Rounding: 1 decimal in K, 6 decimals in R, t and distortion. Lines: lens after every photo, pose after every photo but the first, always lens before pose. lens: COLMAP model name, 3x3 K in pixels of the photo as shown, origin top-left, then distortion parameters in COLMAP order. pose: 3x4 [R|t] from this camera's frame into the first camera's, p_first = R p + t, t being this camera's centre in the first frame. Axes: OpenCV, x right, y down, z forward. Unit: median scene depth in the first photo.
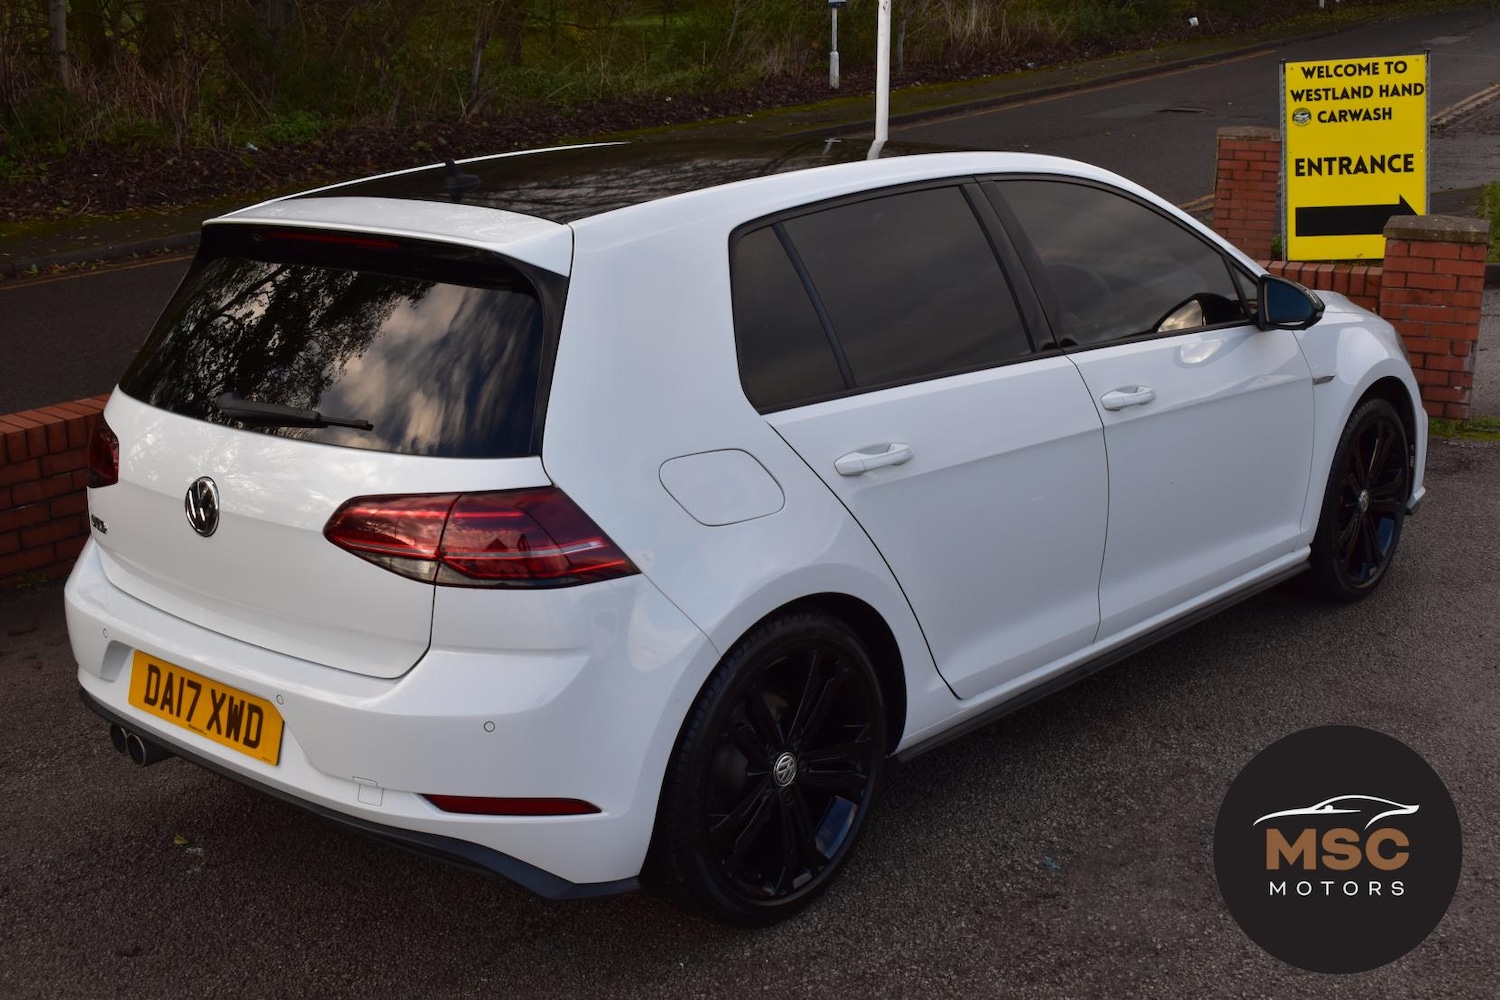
lens RADIAL K [[1824.1, 0, 750.0], [0, 1824.1, 500.0], [0, 0, 1]] dist [-0.061674, 0.030093]
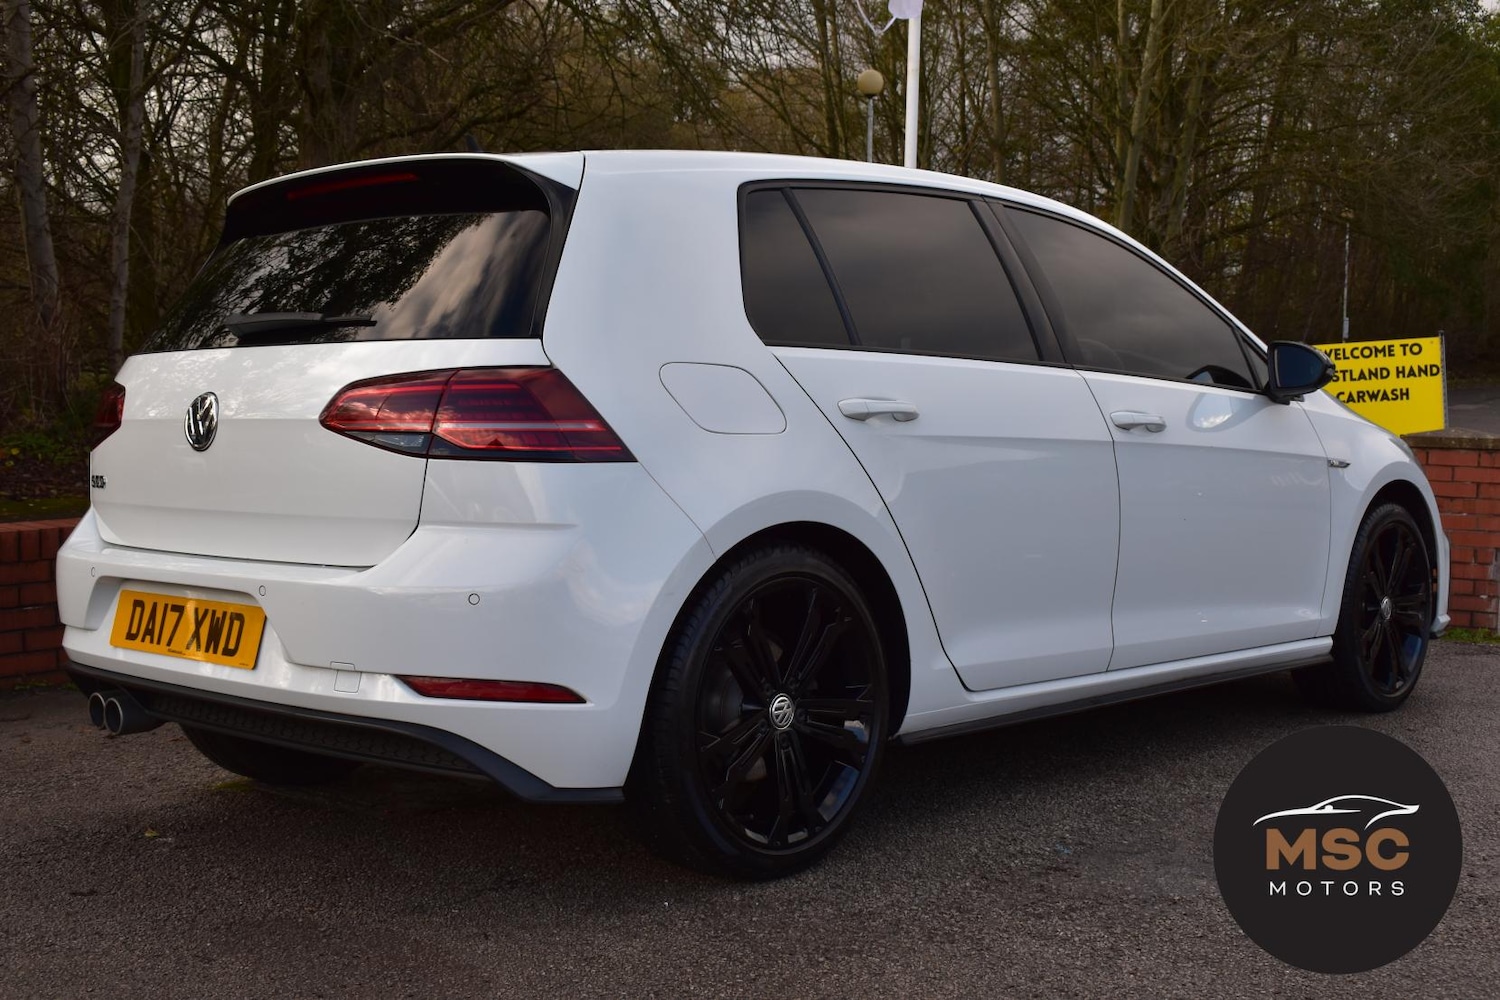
lens RADIAL K [[1824.1, 0, 750.0], [0, 1824.1, 500.0], [0, 0, 1]] dist [-0.061674, 0.030093]
pose [[0.999584, 0.021367, -0.019390, 0.017579], [-0.024949, 0.977632, -0.208838, 0.223344], [0.014494, 0.209235, 0.977758, 0.035371]]
